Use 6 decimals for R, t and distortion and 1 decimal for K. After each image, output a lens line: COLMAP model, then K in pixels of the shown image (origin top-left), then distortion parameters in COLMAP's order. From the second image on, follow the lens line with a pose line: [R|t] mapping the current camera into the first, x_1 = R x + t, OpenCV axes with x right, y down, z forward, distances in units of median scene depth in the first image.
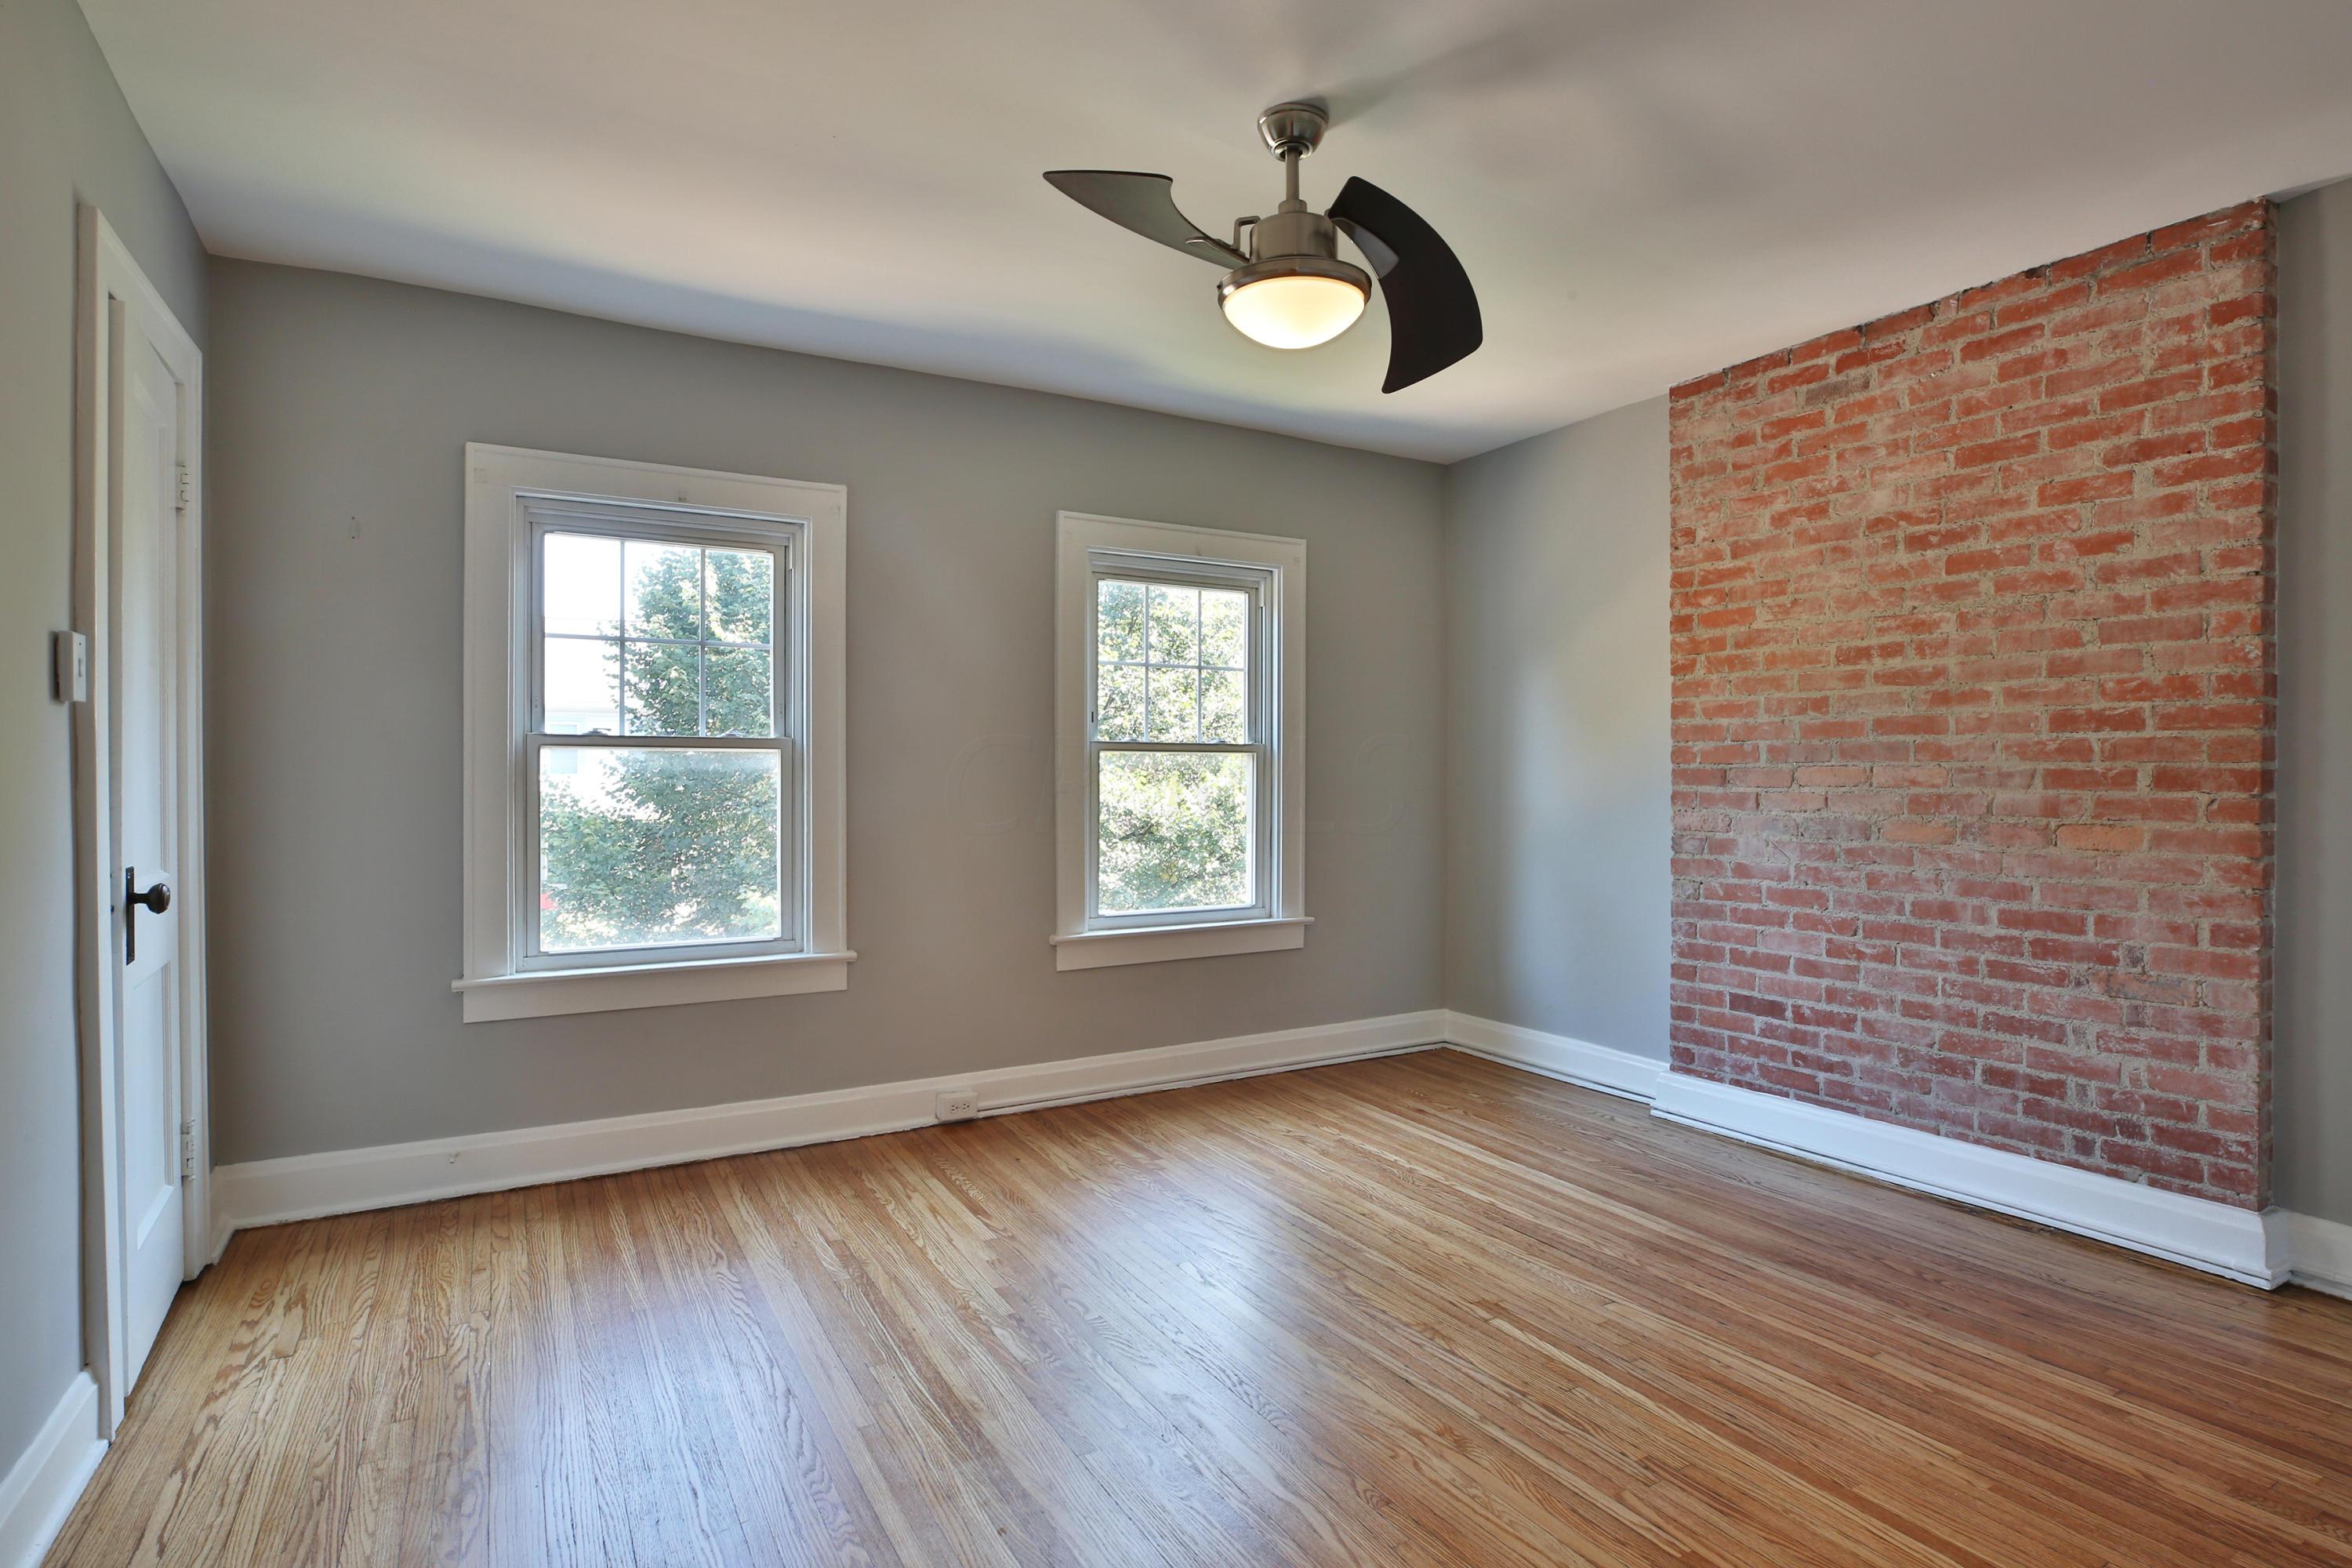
lens RADIAL K [[1183.4, 0, 1194.6], [0, 1183.4, 786.0], [0, 0, 1]] dist [-0.037501, 0.011668]
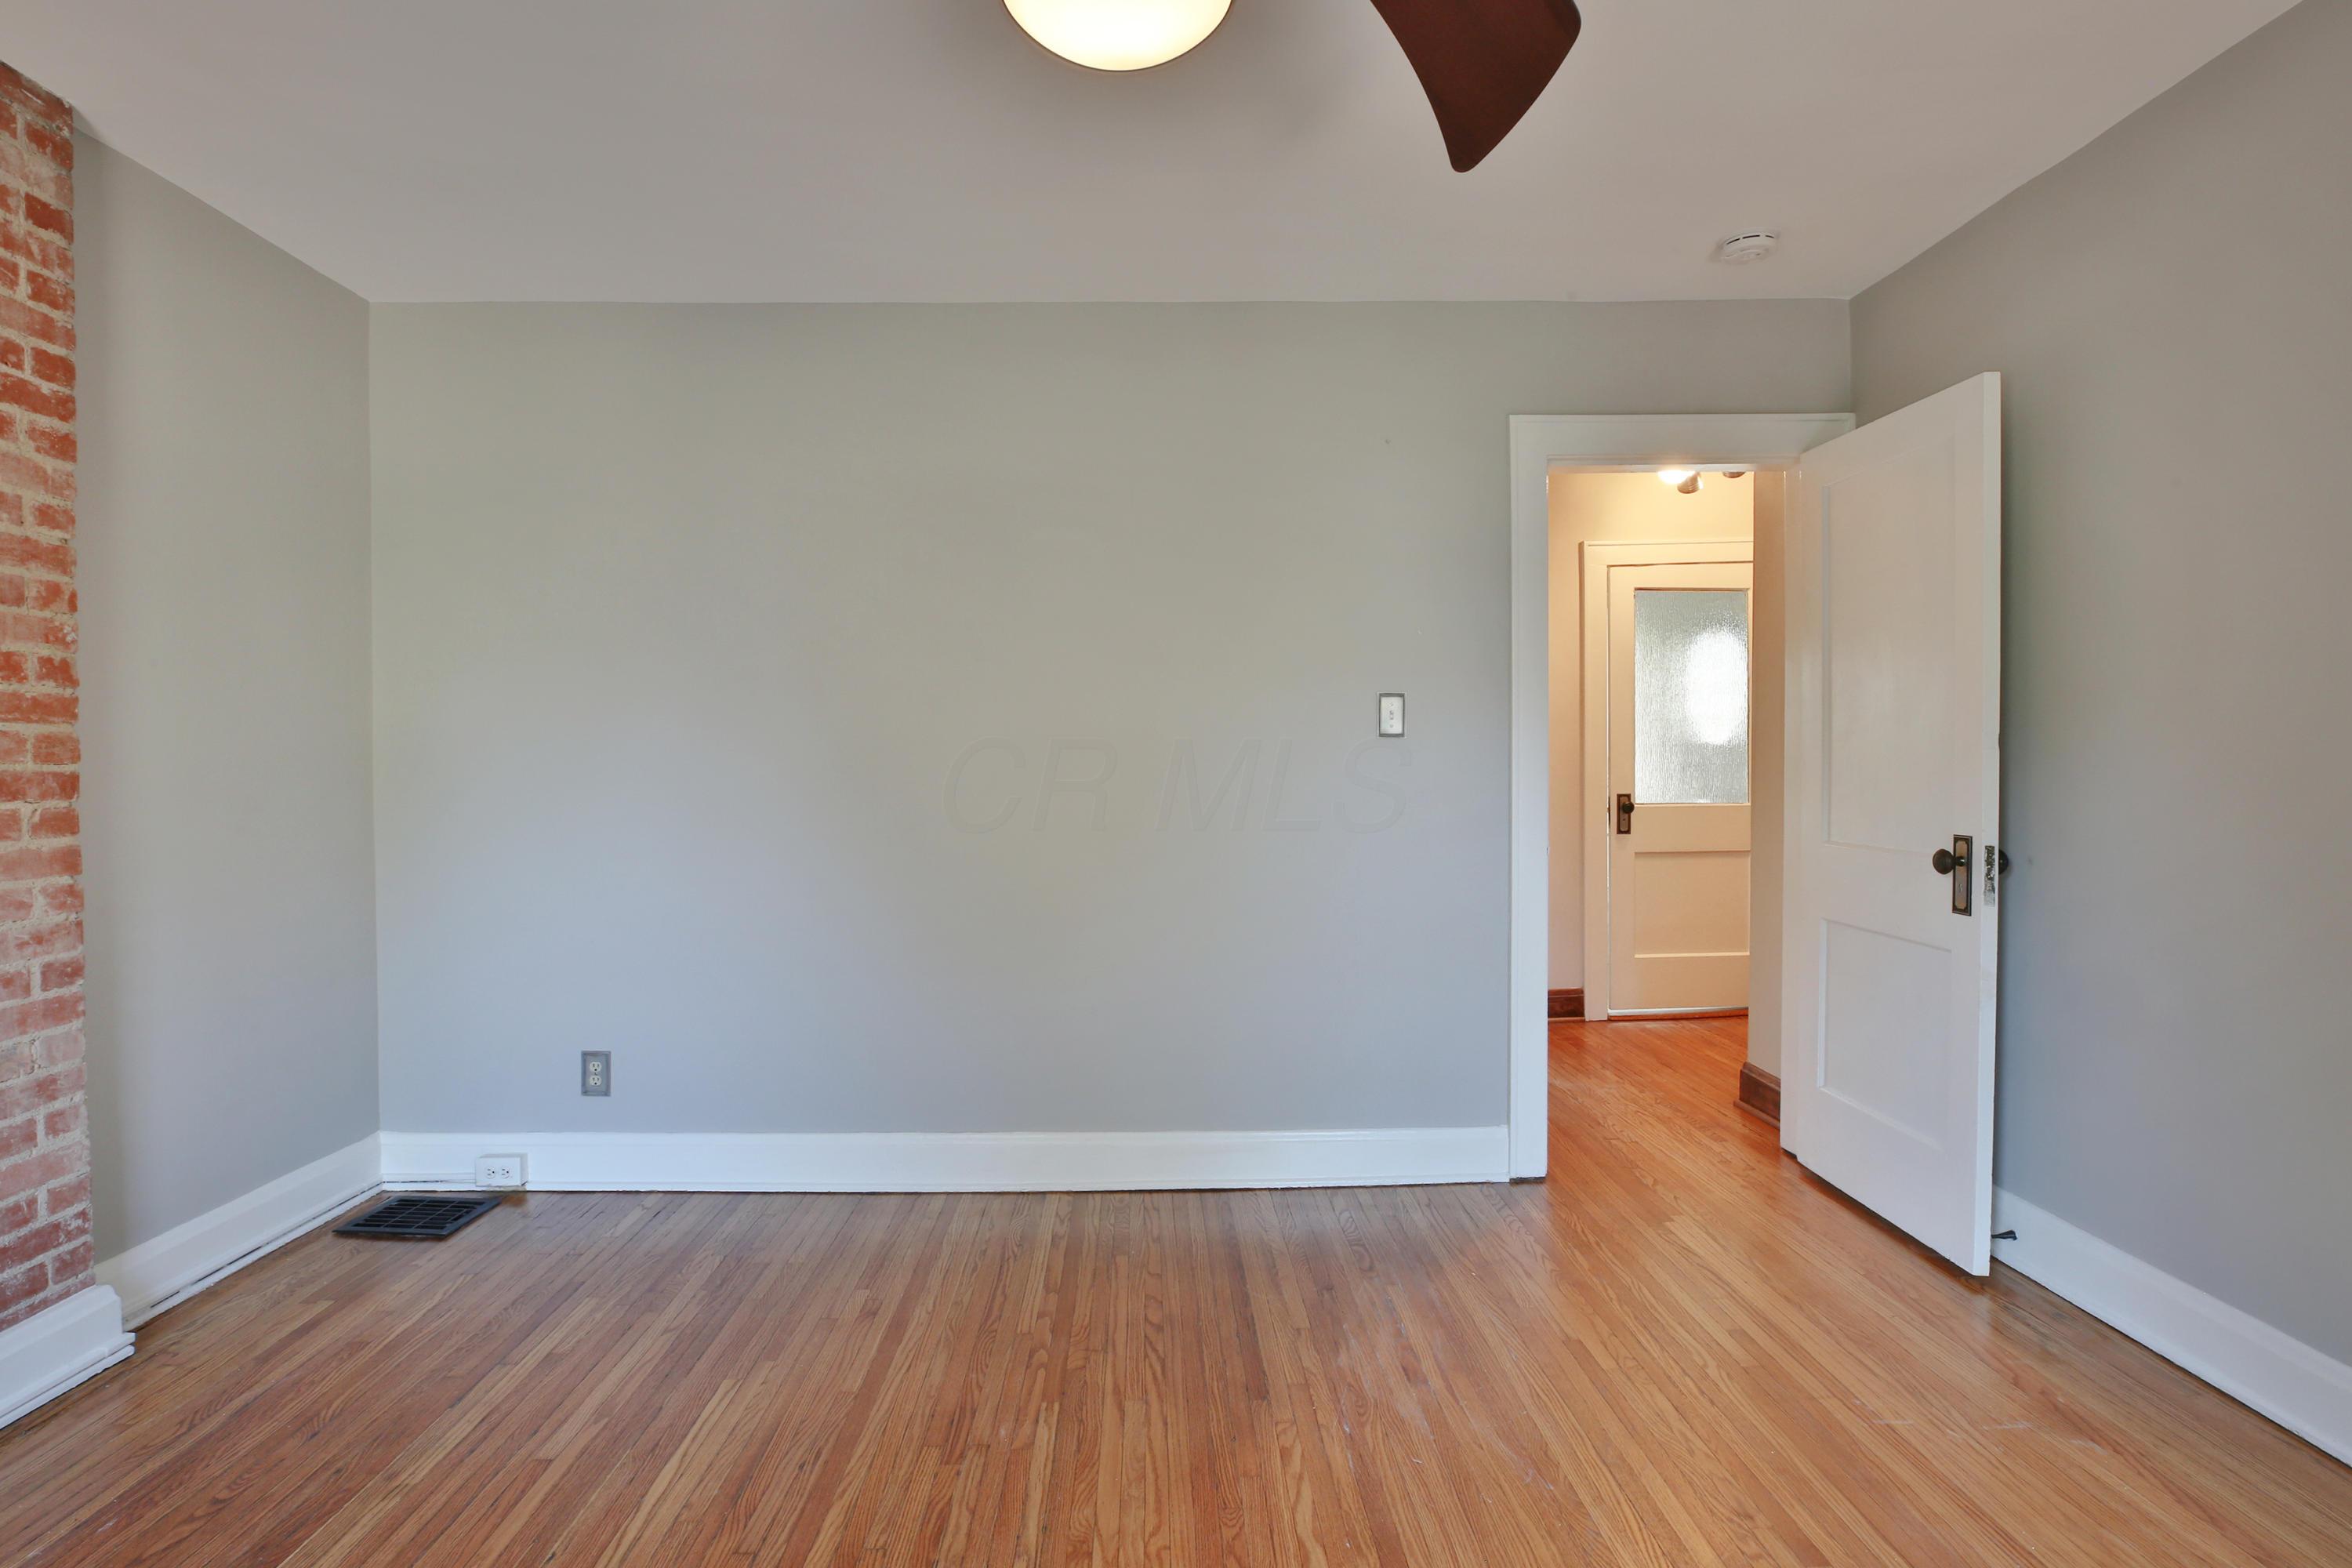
lens RADIAL K [[1183.4, 0, 1163.6], [0, 1183.4, 784.1], [0, 0, 1]] dist [-0.037501, 0.011668]
pose [[-0.861211, -0.002167, 0.508243, -0.199665], [0.015083, 0.999442, 0.029818, -0.018366], [-0.508024, 0.033345, -0.860697, 1.273292]]
